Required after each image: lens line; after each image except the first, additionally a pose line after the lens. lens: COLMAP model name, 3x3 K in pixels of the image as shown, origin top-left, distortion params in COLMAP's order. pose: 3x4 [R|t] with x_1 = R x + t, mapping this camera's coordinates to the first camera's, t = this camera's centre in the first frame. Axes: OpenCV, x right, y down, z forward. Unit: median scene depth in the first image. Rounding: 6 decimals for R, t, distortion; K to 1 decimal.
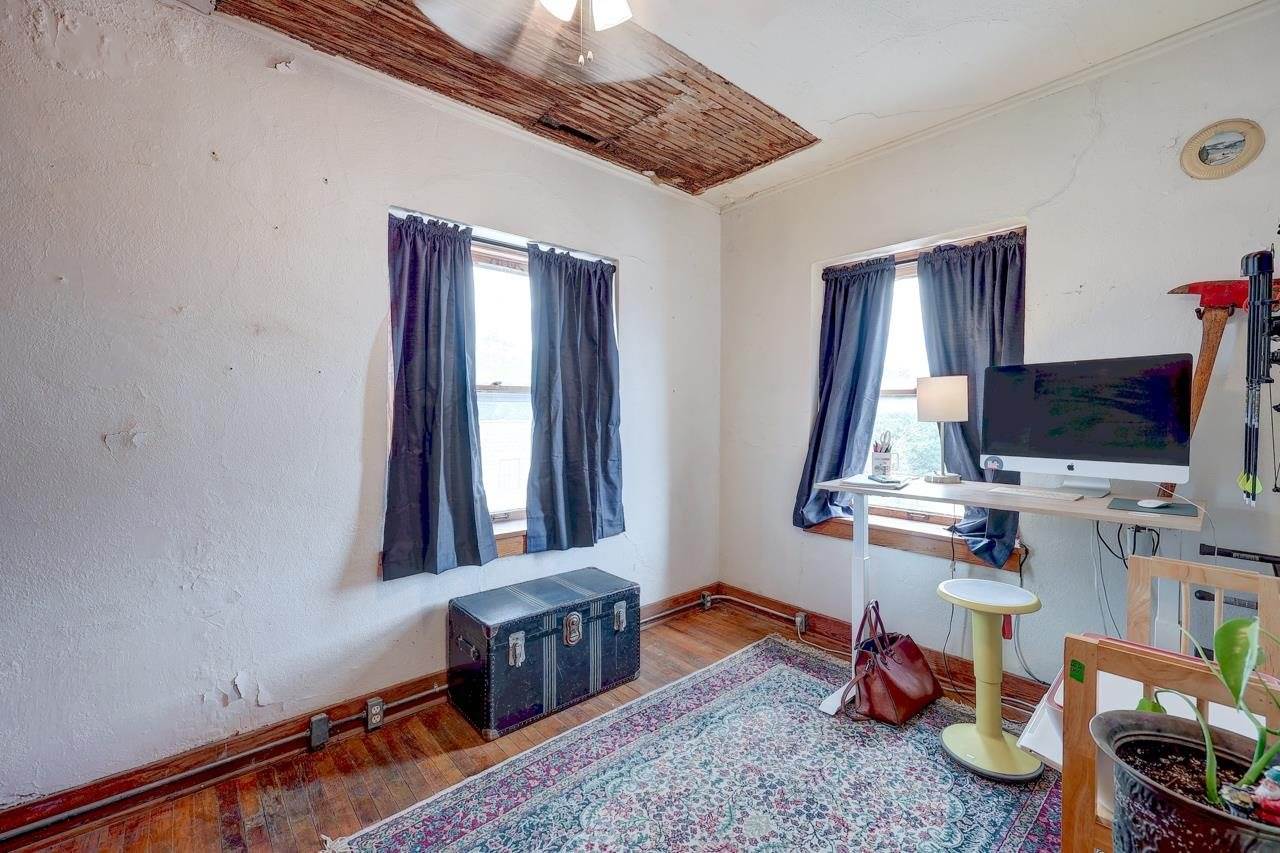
lens RADIAL K [[522.4, 0, 649.1], [0, 522.4, 414.7], [0, 0, 1]] dist [-0.000277, 0.000275]
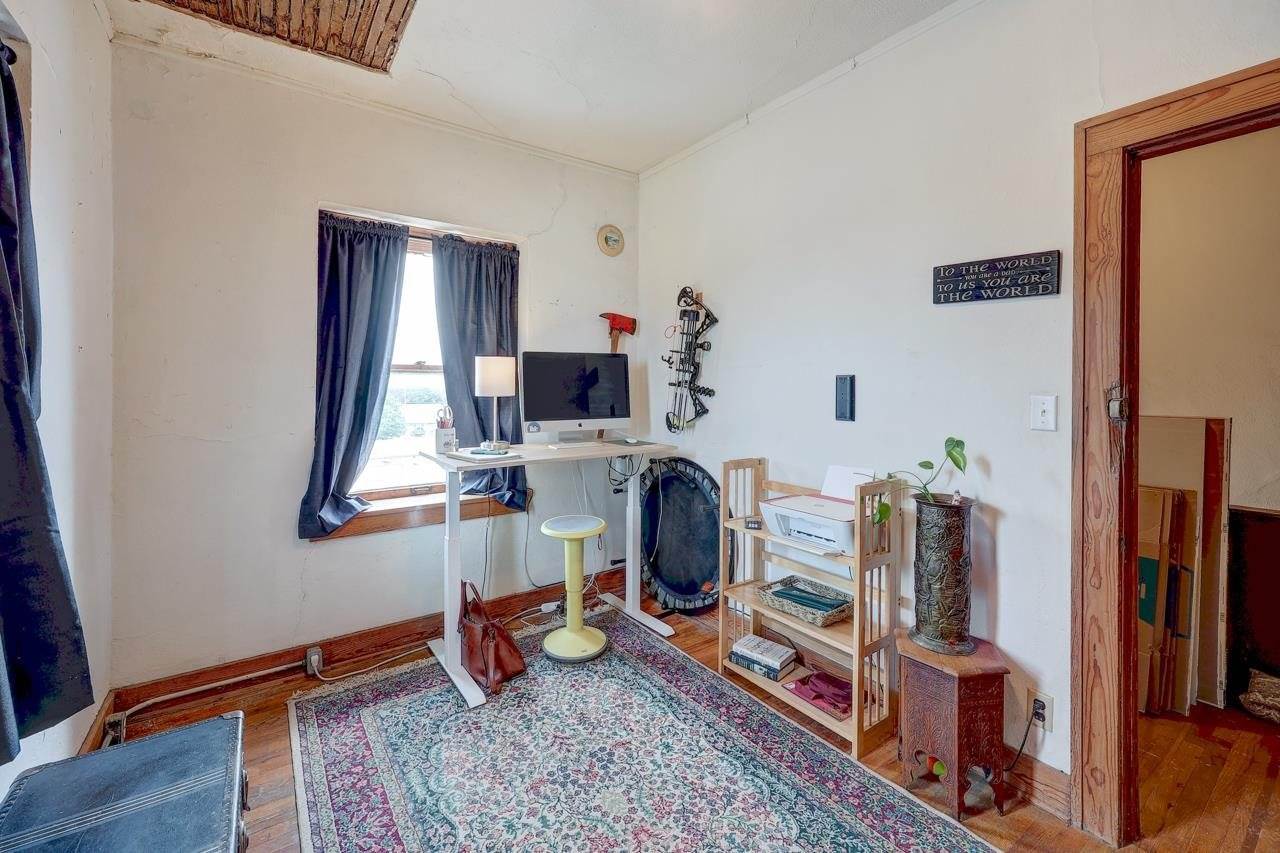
lens RADIAL K [[528.7, 0, 613.8], [0, 528.7, 381.0], [0, 0, 1]] dist [0.000501, 0.000012]
pose [[0.138166, 0.006863, 0.990385, -0.565999], [0.006375, 0.999949, -0.007819, -0.009107], [-0.990389, 0.007394, 0.138115, 0.602389]]
